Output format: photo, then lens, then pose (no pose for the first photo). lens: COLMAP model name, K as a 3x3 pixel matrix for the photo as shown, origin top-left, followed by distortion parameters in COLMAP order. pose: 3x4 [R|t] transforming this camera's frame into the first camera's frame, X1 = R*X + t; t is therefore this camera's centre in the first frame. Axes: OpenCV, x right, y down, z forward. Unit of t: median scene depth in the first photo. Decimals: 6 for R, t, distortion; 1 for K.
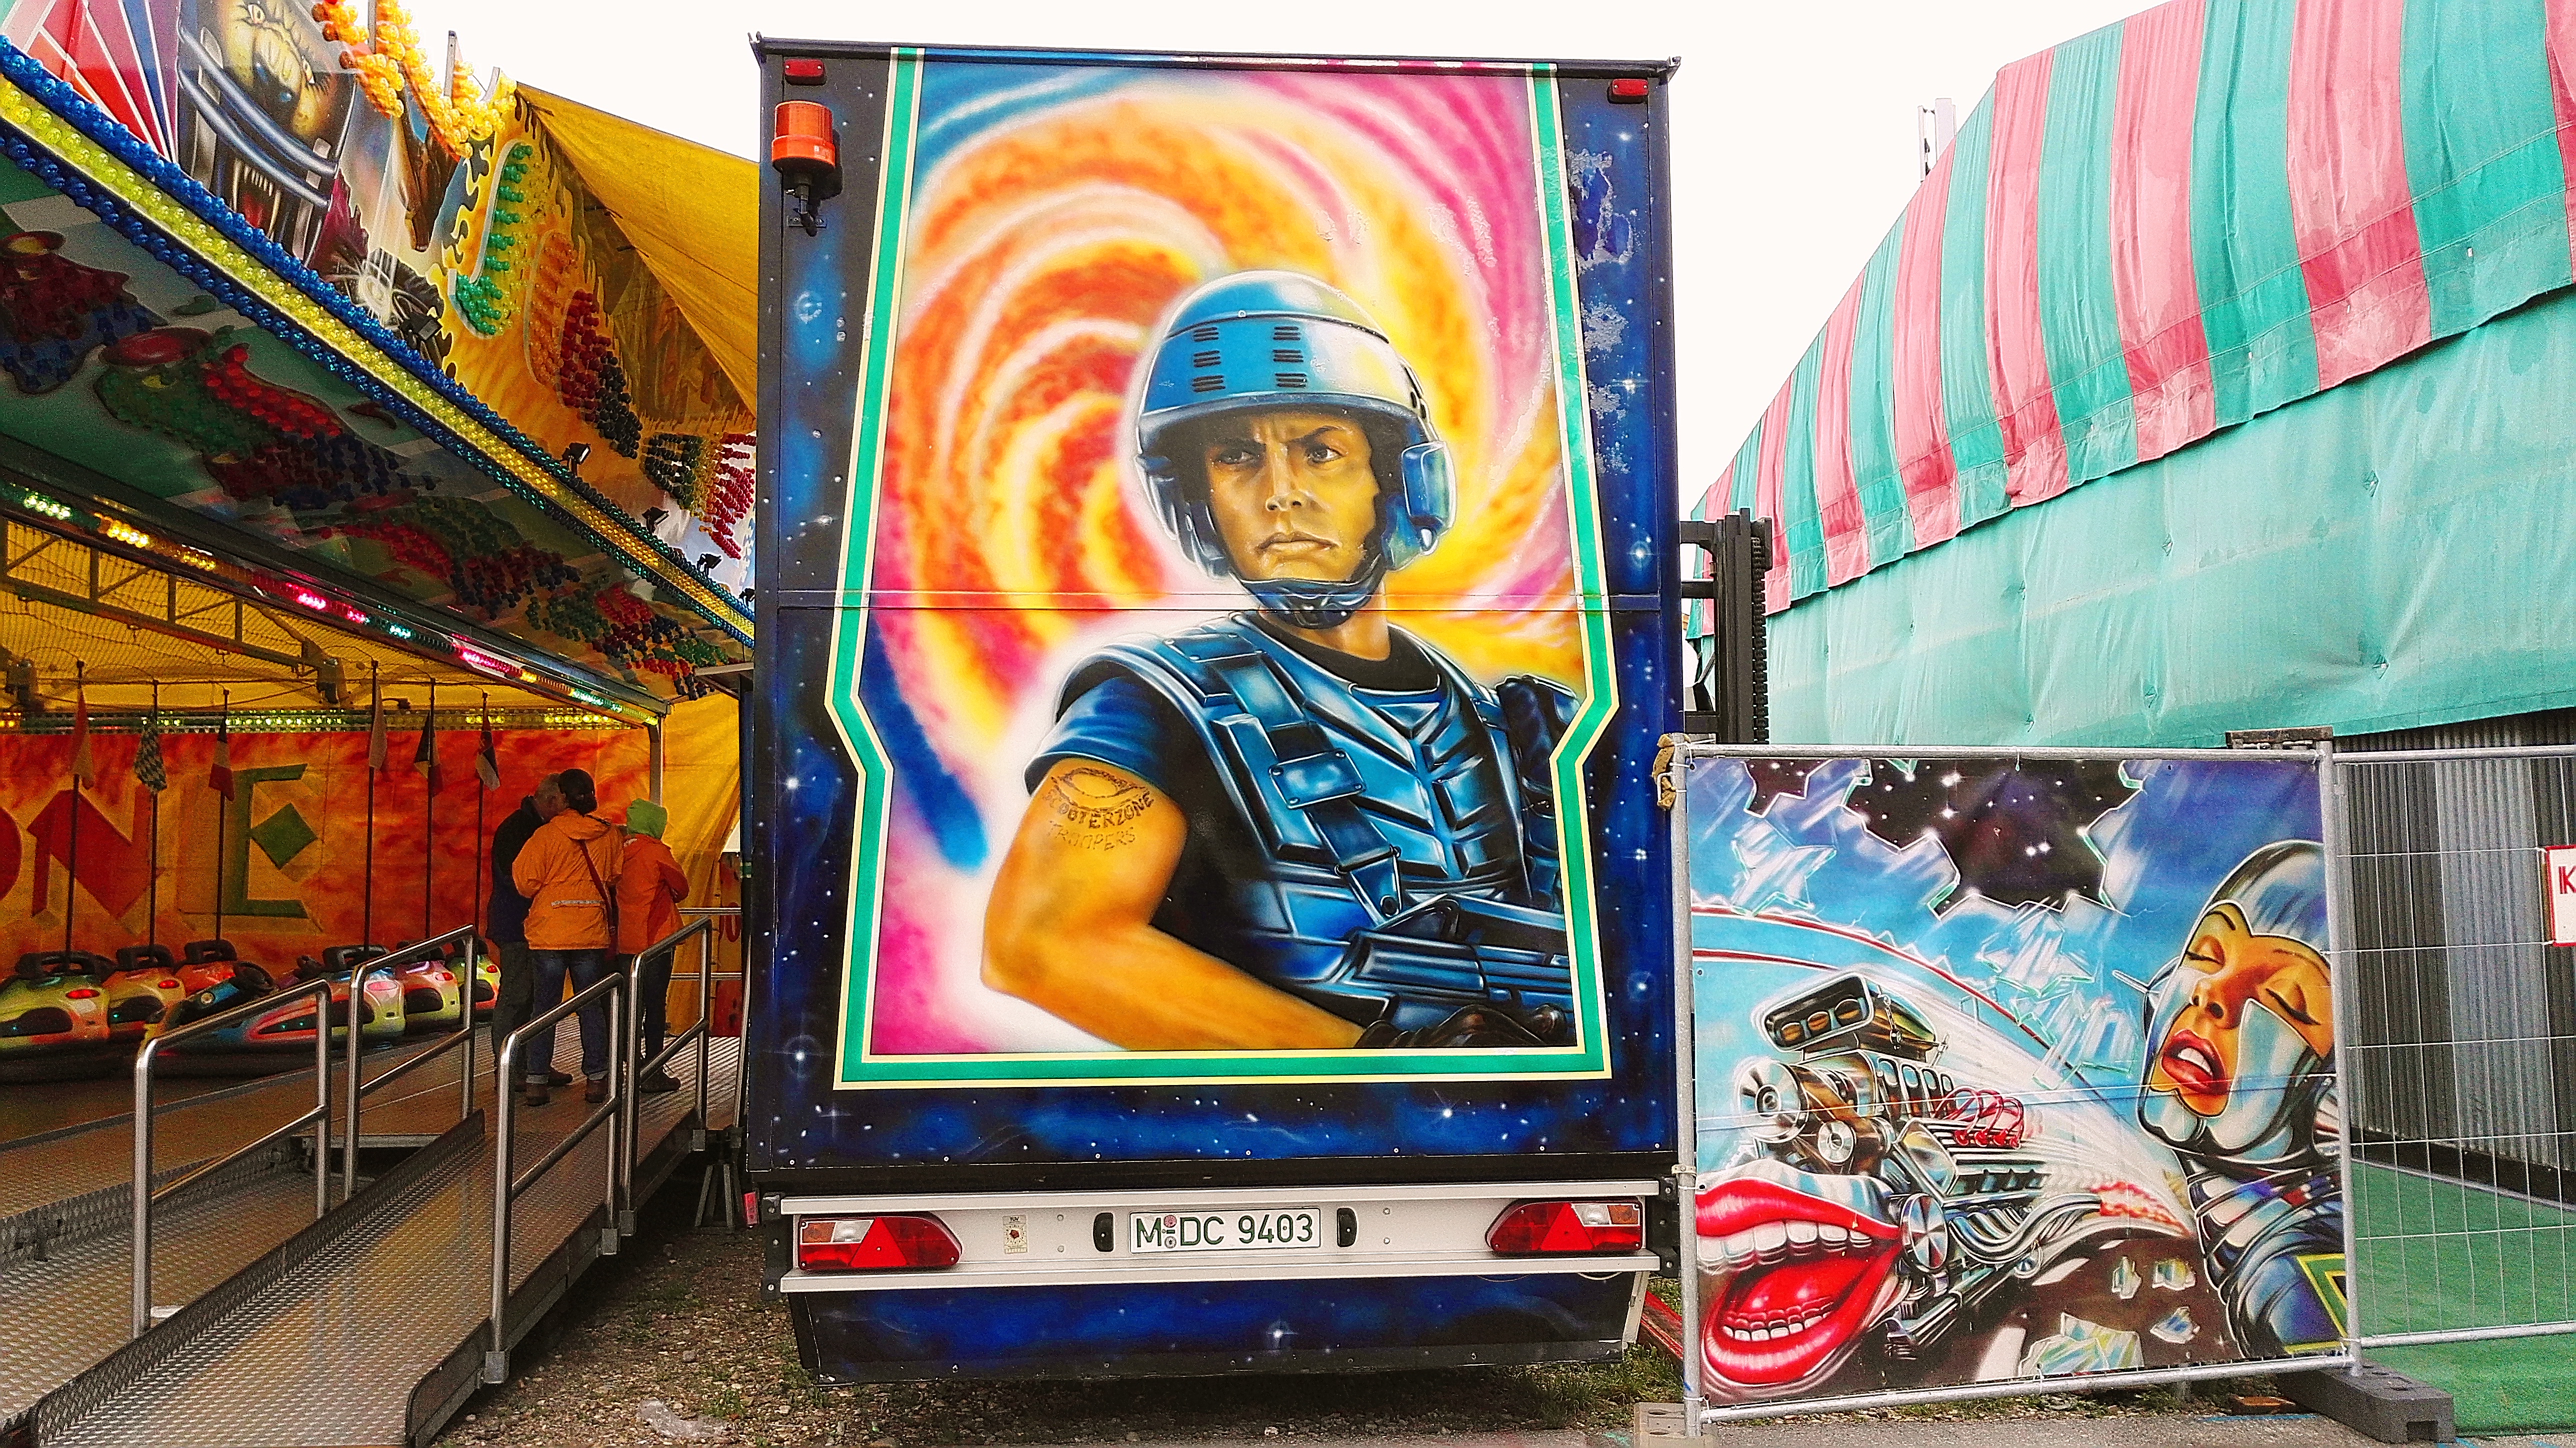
lens RADIAL K [[2146.2, 0, 1288.0], [0, 2146.2, 724.0], [0, 0, 1]] dist [0.067904, 0.010168]
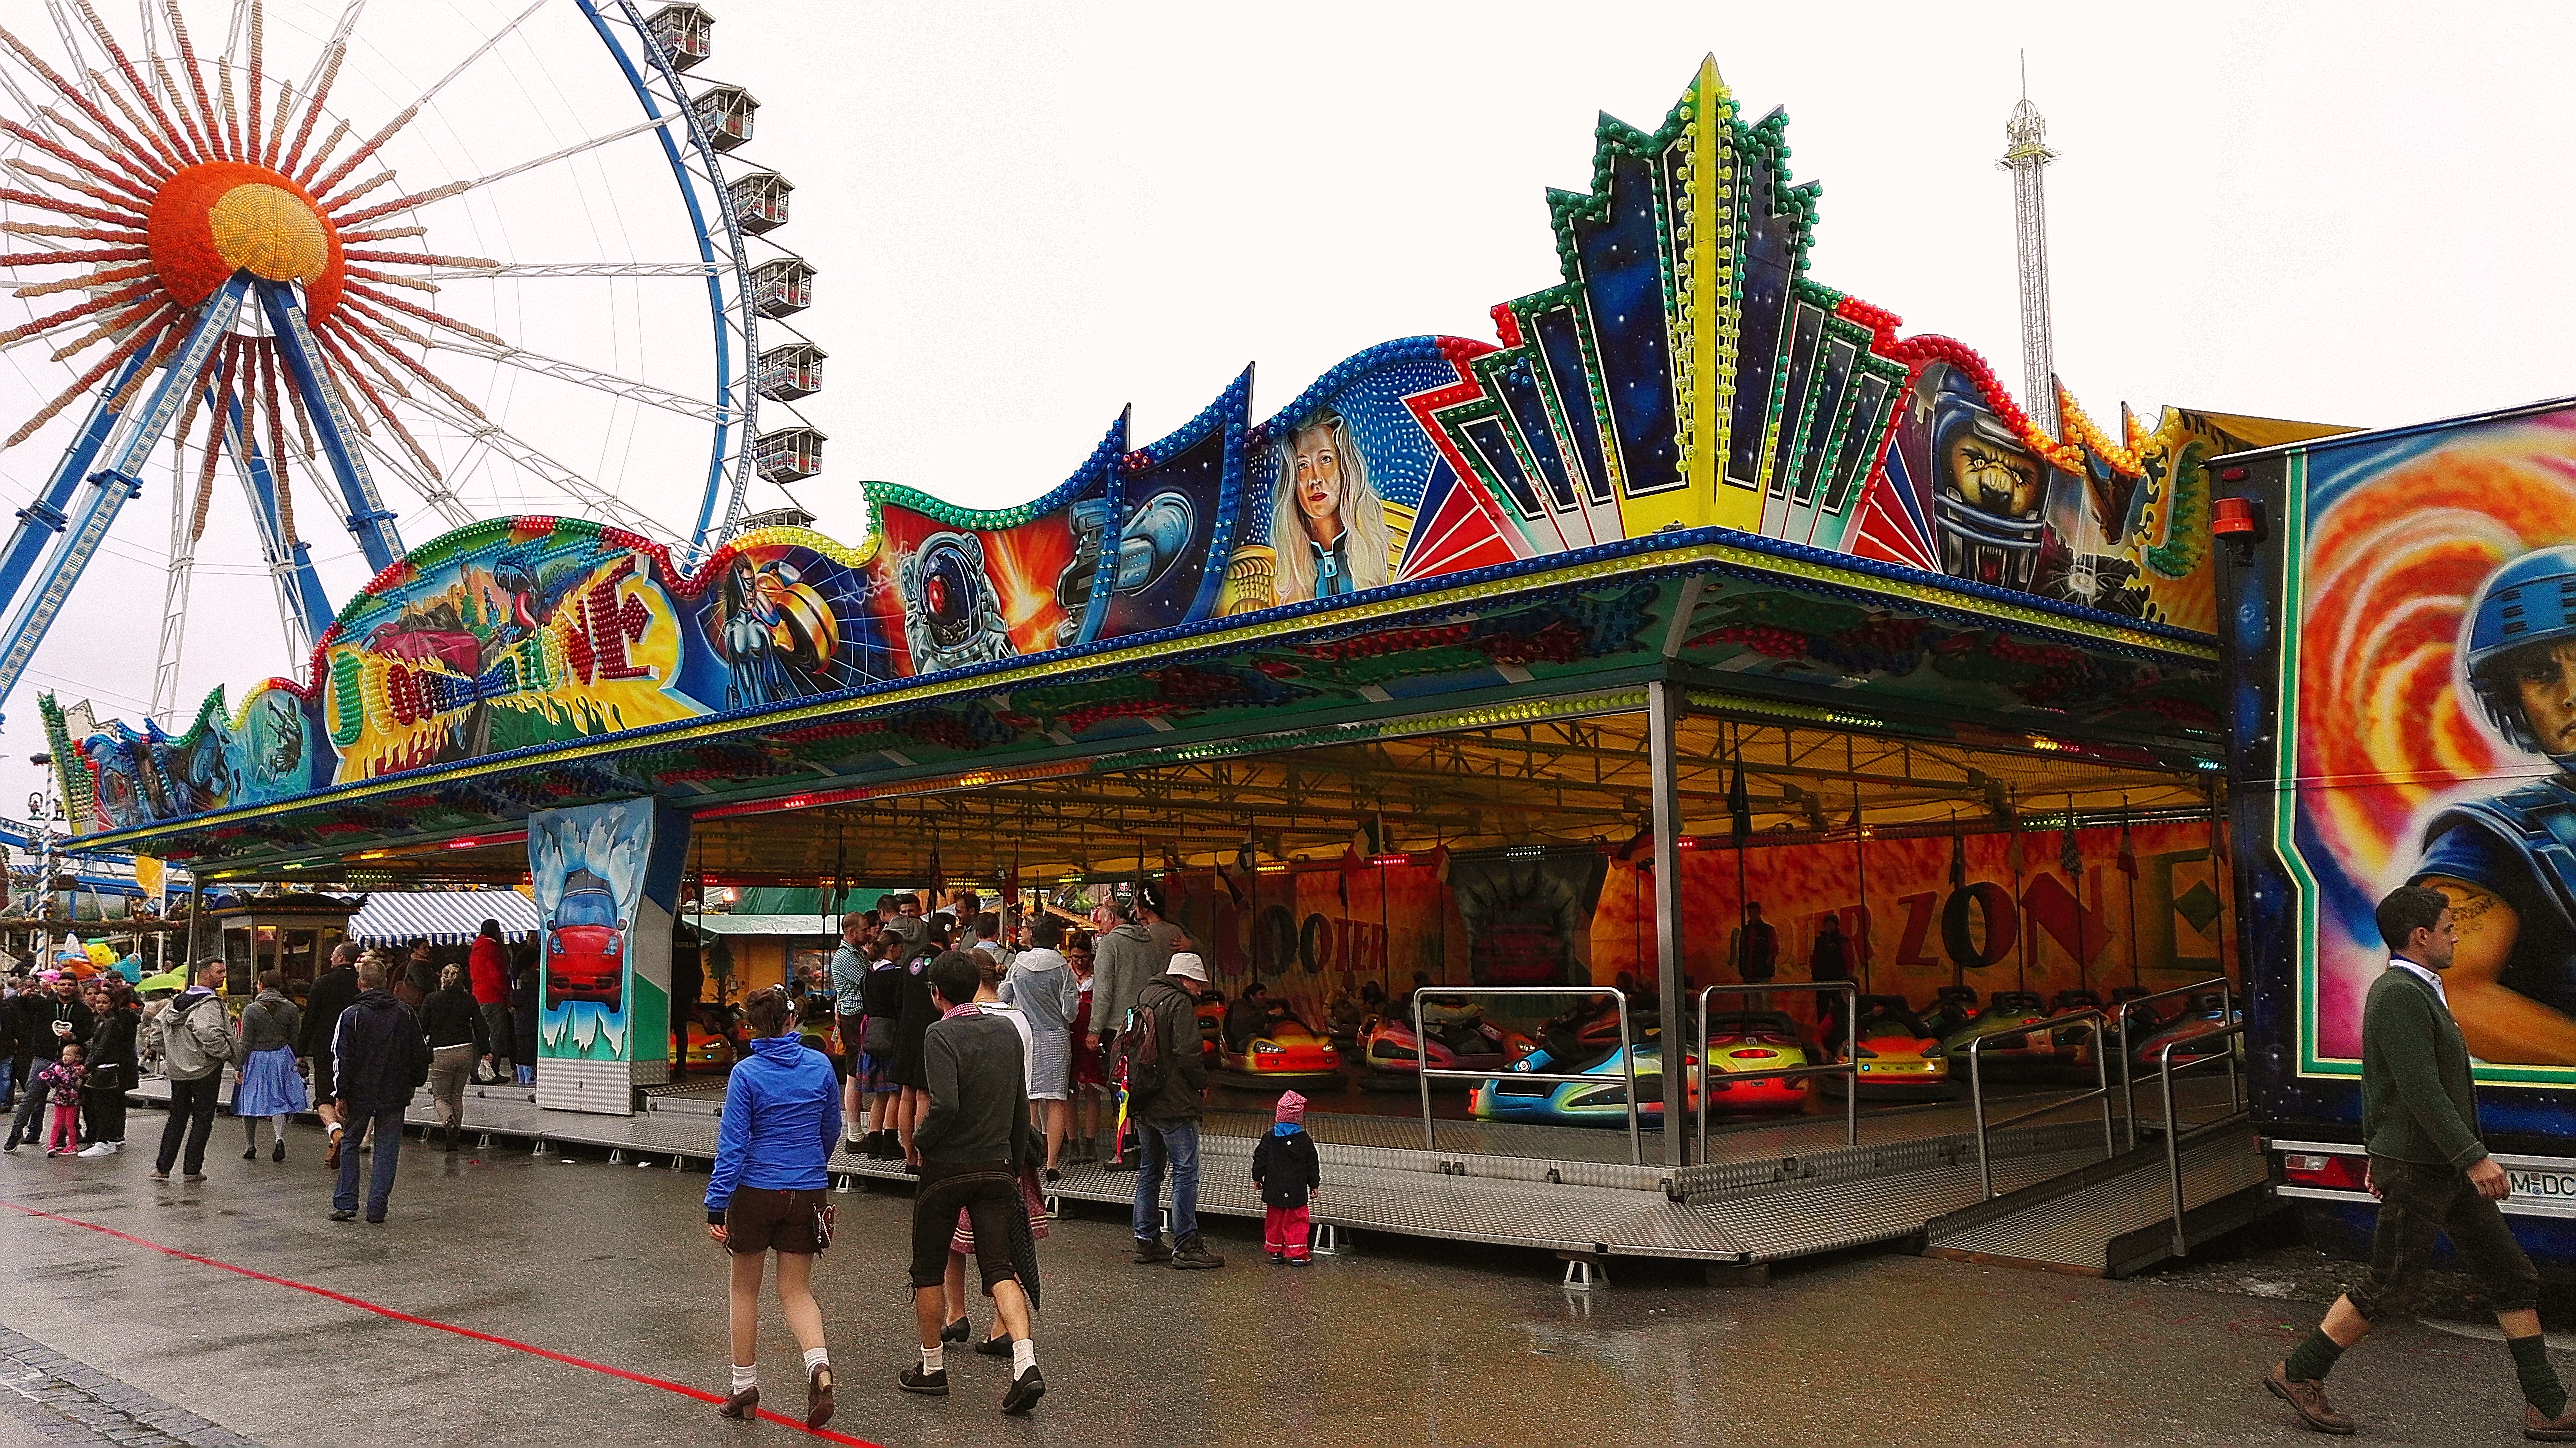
lens RADIAL K [[2146.2, 0, 1288.0], [0, 2146.2, 724.0], [0, 0, 1]] dist [0.067904, 0.010168]
pose [[0.635289, -0.086446, -0.767421, 0.598980], [0.069000, 0.996095, -0.055085, -0.064505], [0.769186, -0.017957, 0.638772, -0.665997]]
